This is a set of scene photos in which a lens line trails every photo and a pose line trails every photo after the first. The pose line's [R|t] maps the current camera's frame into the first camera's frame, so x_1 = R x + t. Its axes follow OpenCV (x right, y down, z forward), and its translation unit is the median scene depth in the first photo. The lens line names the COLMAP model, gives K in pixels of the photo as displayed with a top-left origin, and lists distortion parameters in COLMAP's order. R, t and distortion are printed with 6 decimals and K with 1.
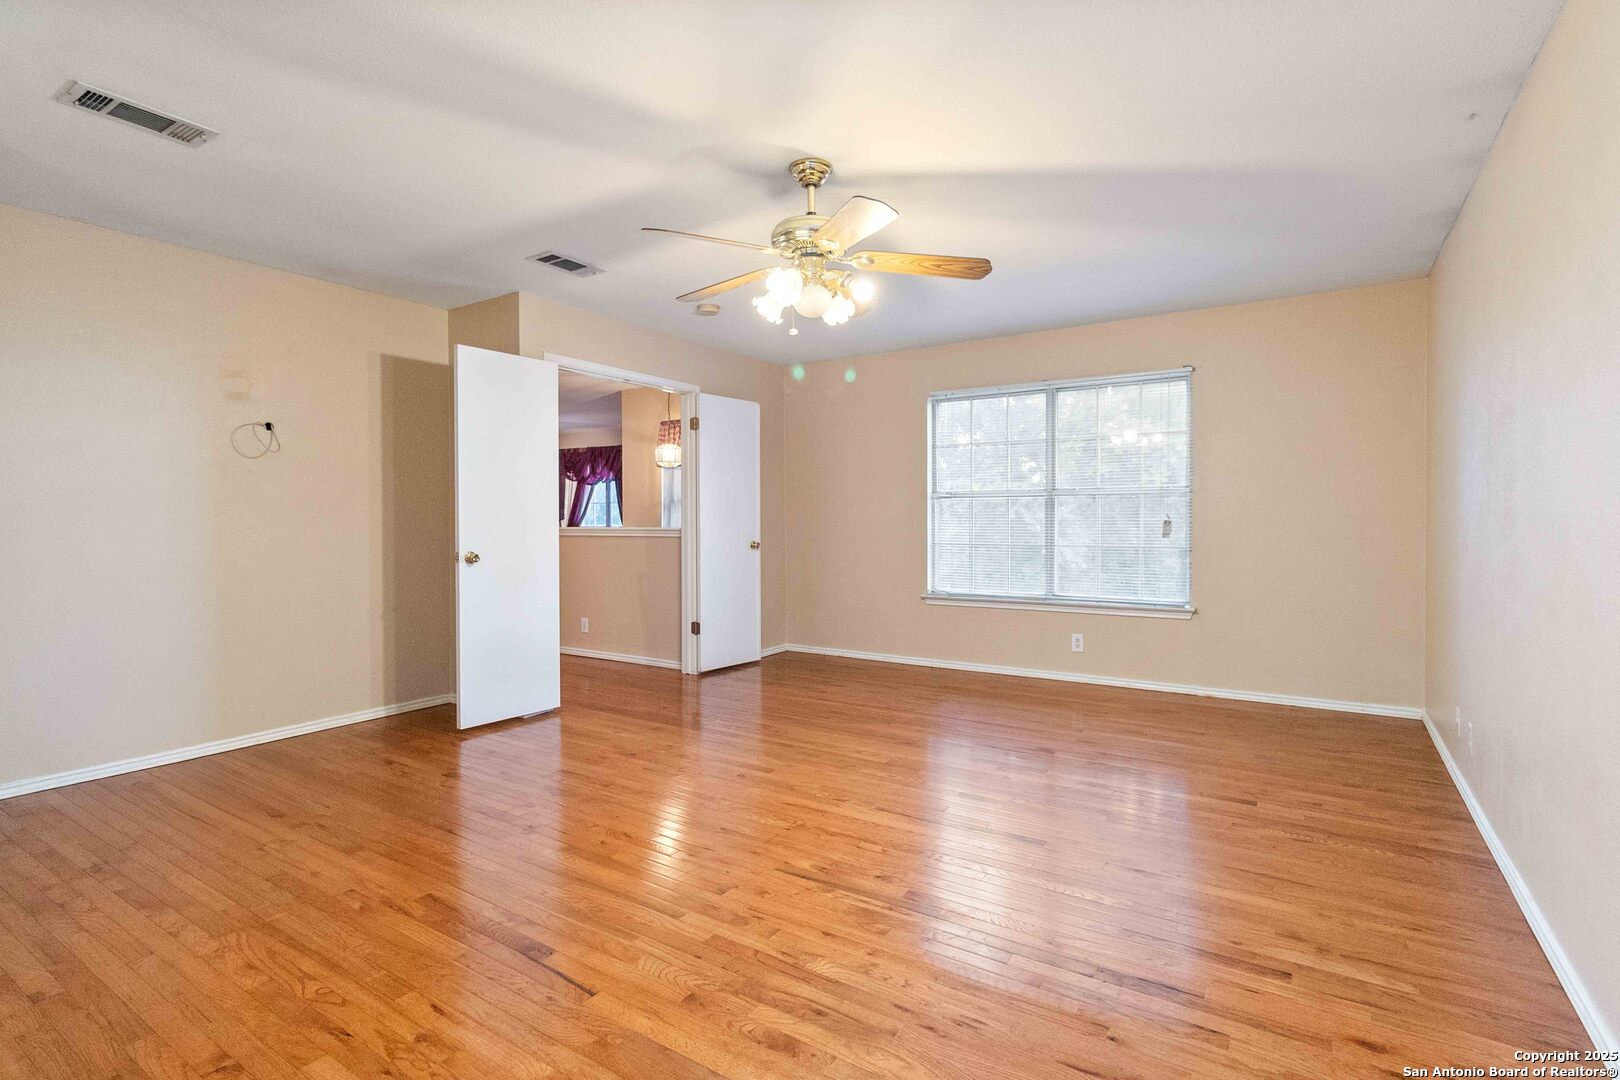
lens RADIAL K [[758.2, 0, 836.6], [0, 758.2, 542.9], [0, 0, 1]] dist [0.003230, 0.000533]
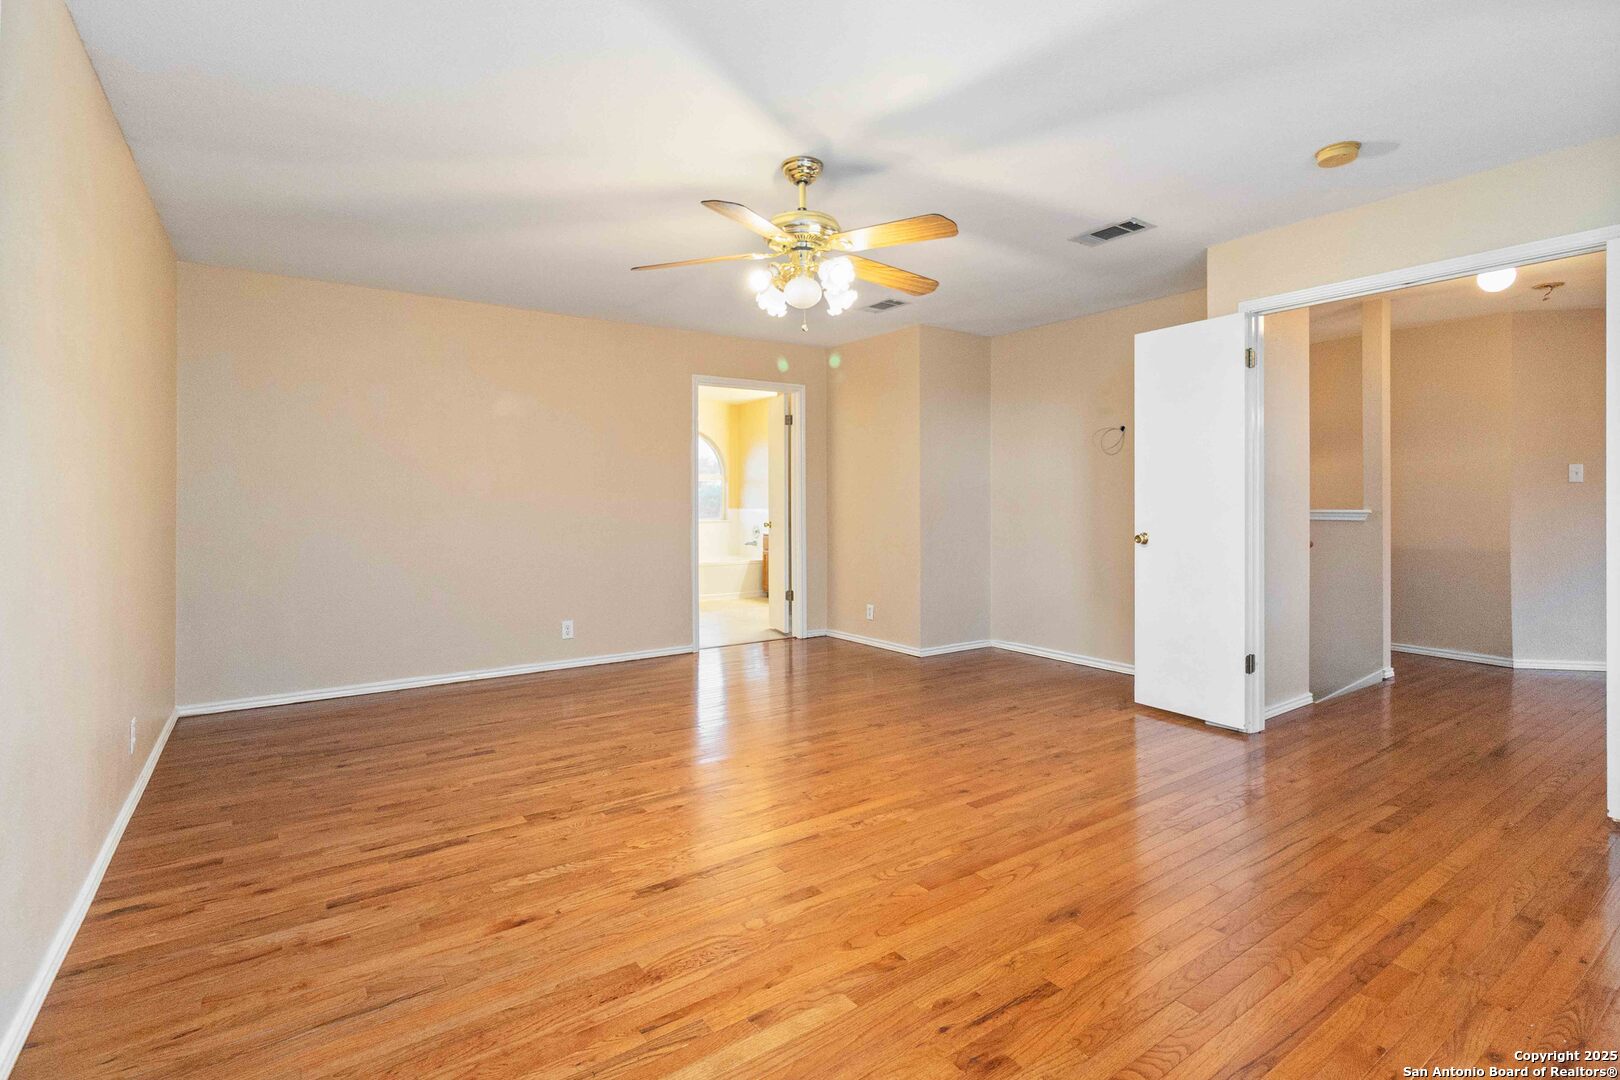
lens RADIAL K [[765.4, 0, 804.5], [0, 765.4, 505.9], [0, 0, 1]] dist [0.002585, 0.000007]
pose [[-0.398784, 0.007402, -0.917015, 0.821055], [-0.023433, 0.999559, 0.018258, -0.040862], [0.916745, 0.028770, -0.398435, 1.263137]]
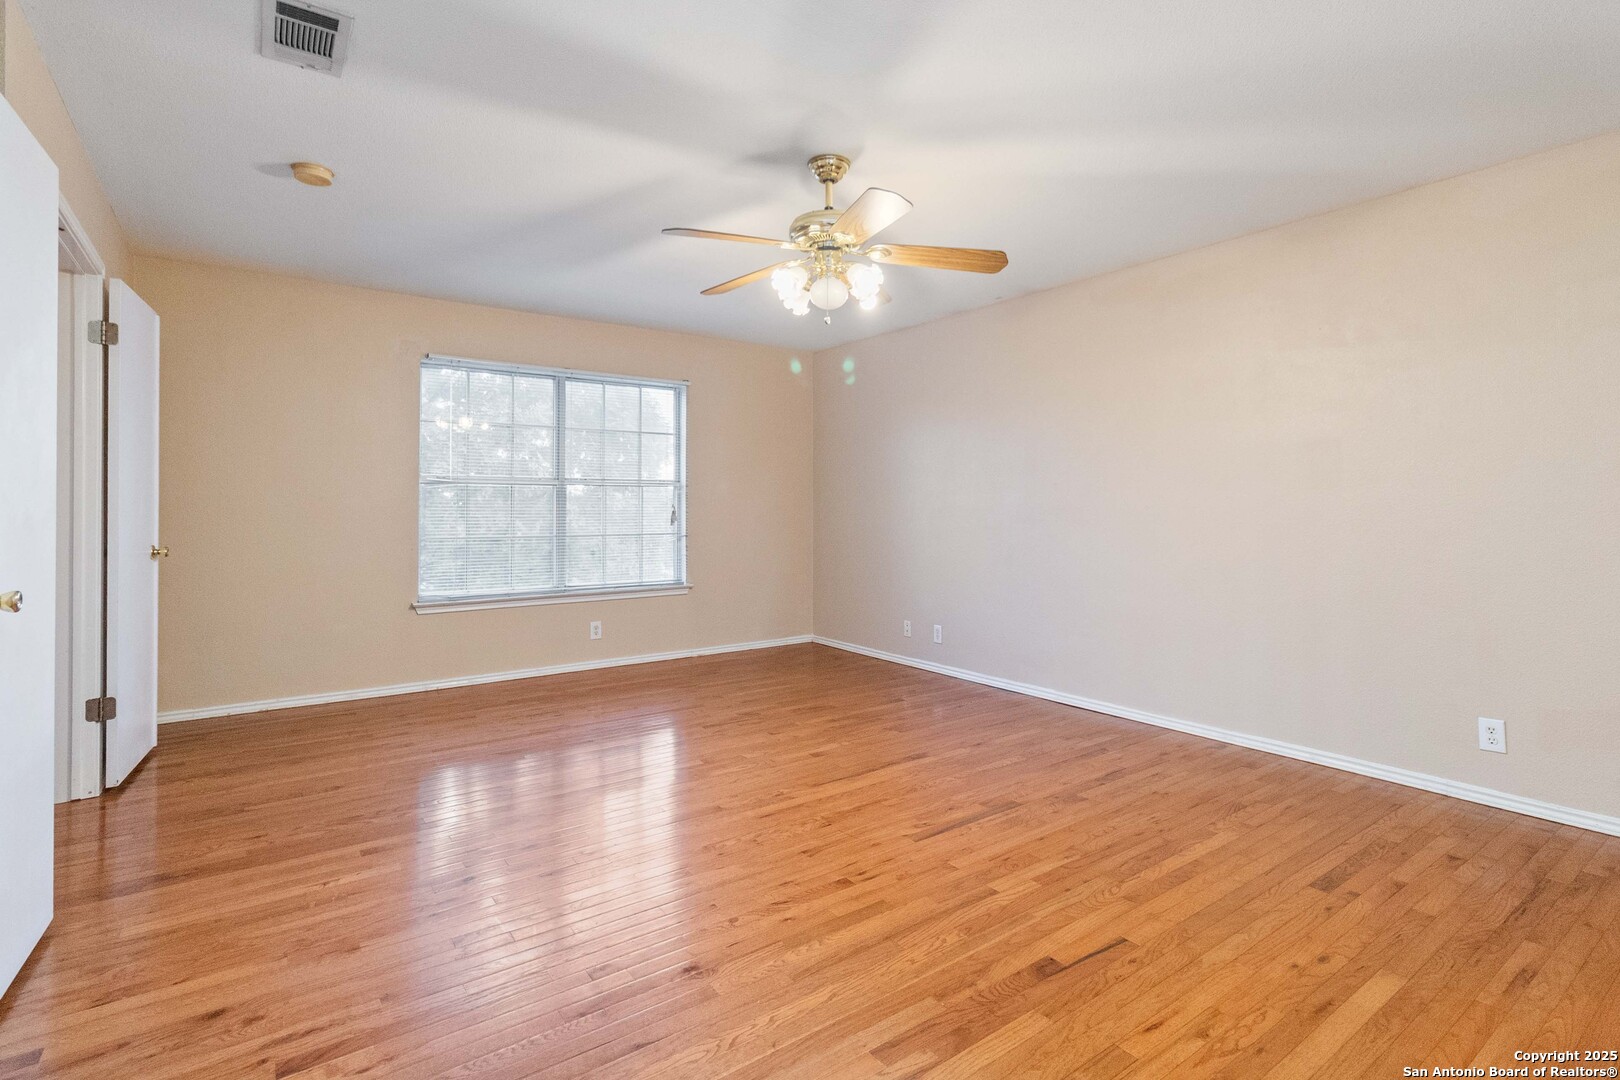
lens RADIAL K [[765.4, 0, 804.5], [0, 765.4, 505.9], [0, 0, 1]] dist [0.002585, 0.000007]
pose [[0.381824, 0.005976, 0.924216, -0.882240], [0.028588, 0.999424, -0.018274, -0.014389], [-0.923793, 0.033399, 0.381433, 0.569873]]
